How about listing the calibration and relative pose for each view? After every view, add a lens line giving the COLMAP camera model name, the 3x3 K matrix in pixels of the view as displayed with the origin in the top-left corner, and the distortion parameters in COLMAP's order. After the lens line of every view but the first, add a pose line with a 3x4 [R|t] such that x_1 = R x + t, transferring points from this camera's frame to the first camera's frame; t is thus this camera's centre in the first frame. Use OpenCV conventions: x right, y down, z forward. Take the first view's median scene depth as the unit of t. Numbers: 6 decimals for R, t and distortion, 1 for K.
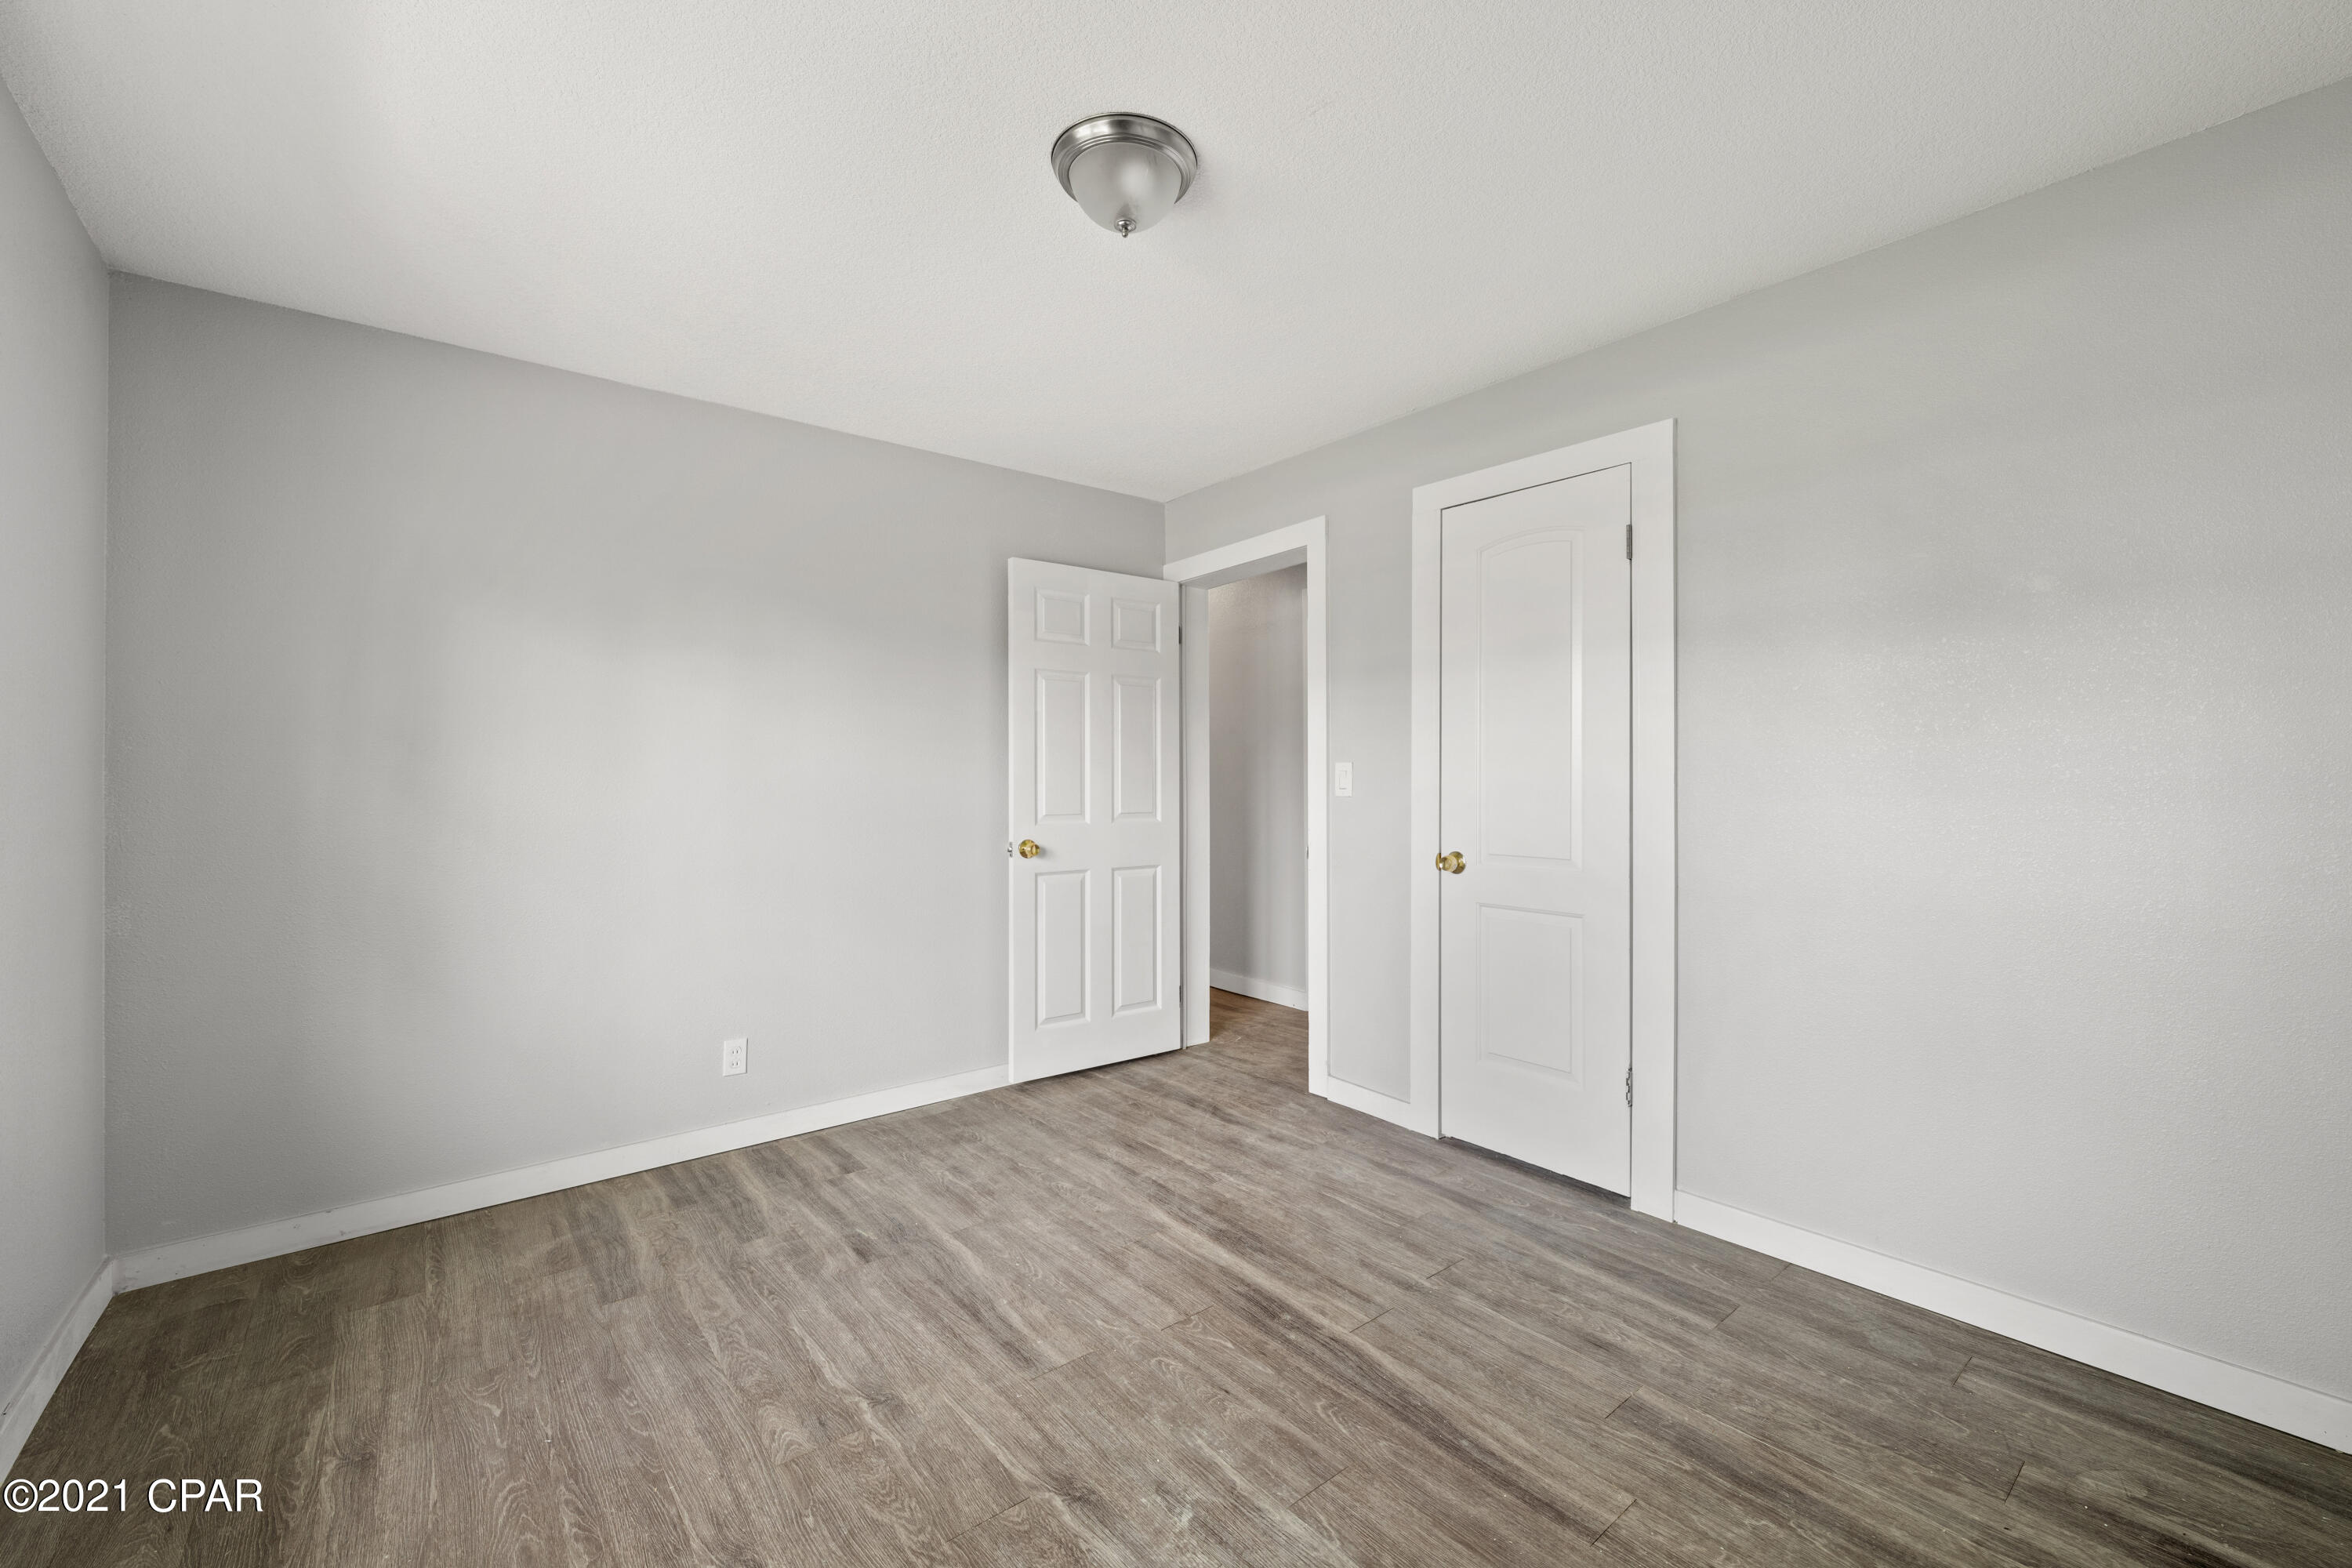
lens RADIAL K [[995.8, 0, 1170.4], [0, 995.8, 786.2], [0, 0, 1]] dist [-0.000168, -0.000111]
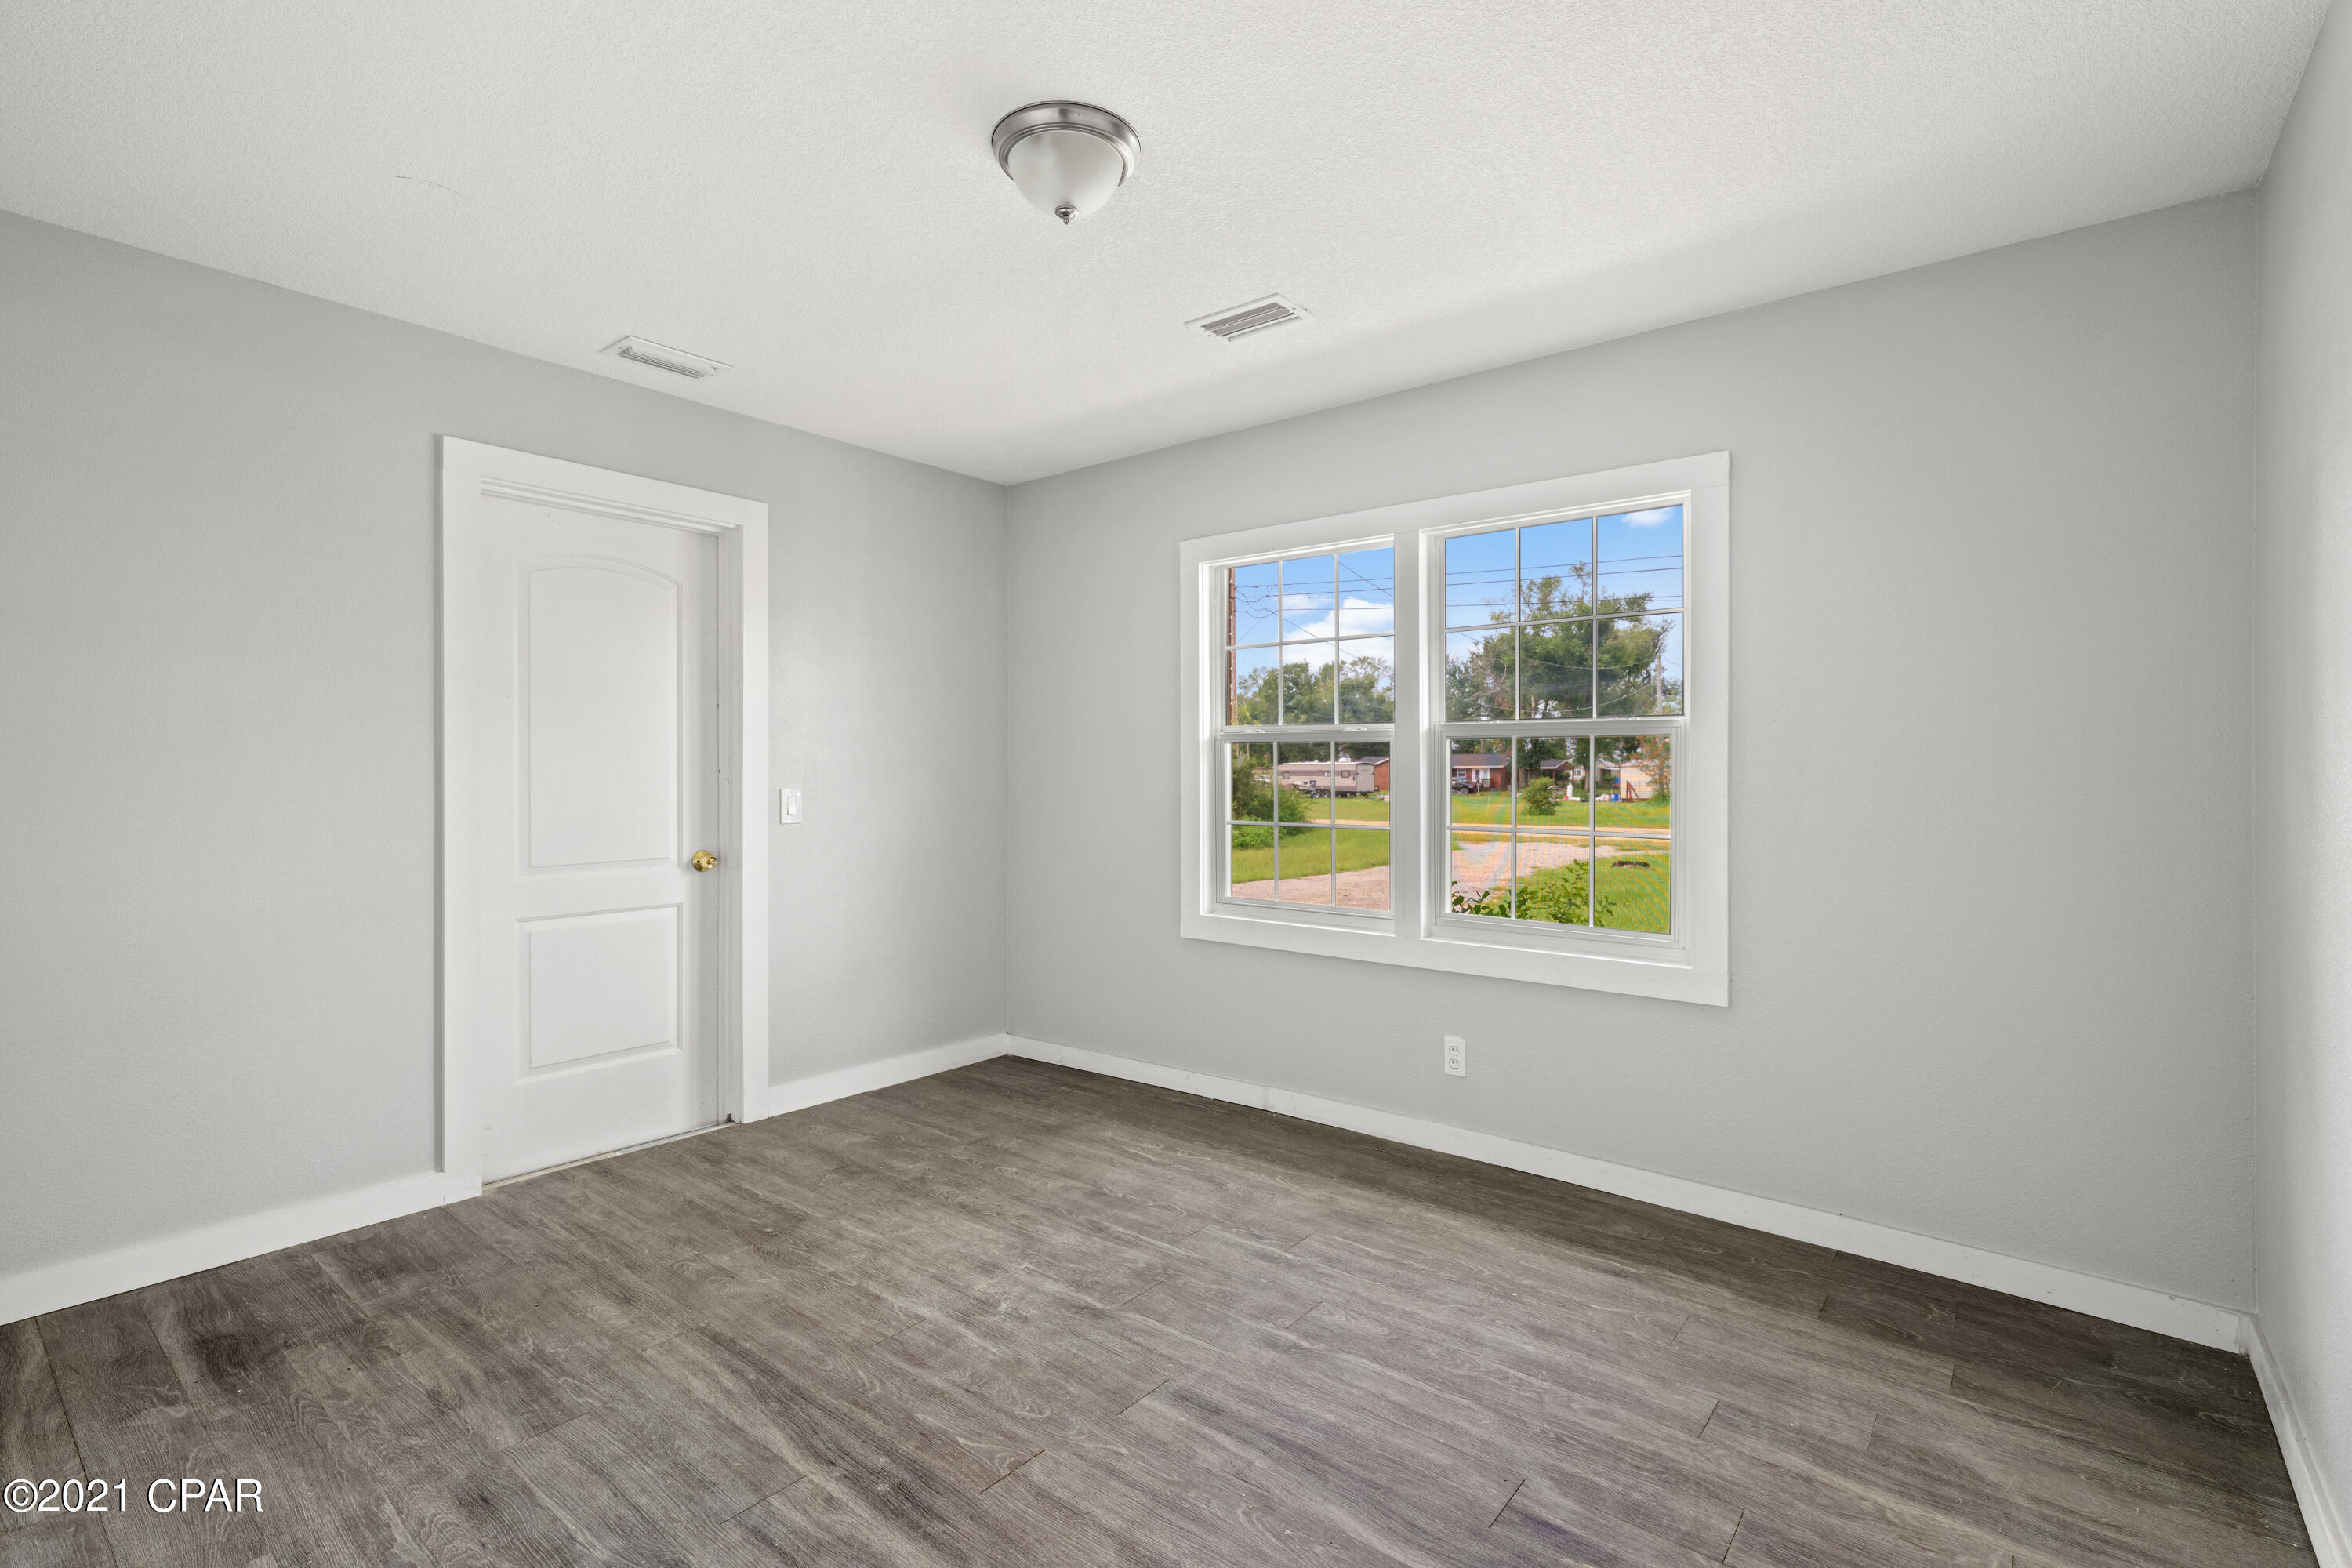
lens RADIAL K [[1115.2, 0, 1166.9], [0, 1115.2, 790.4], [0, 0, 1]] dist [0.003899, 0.000530]
pose [[-0.980335, 0.008869, -0.197140, 0.072688], [0.003514, 0.999616, 0.027499, -0.020583], [0.197308, 0.026266, -0.979990, 2.011949]]
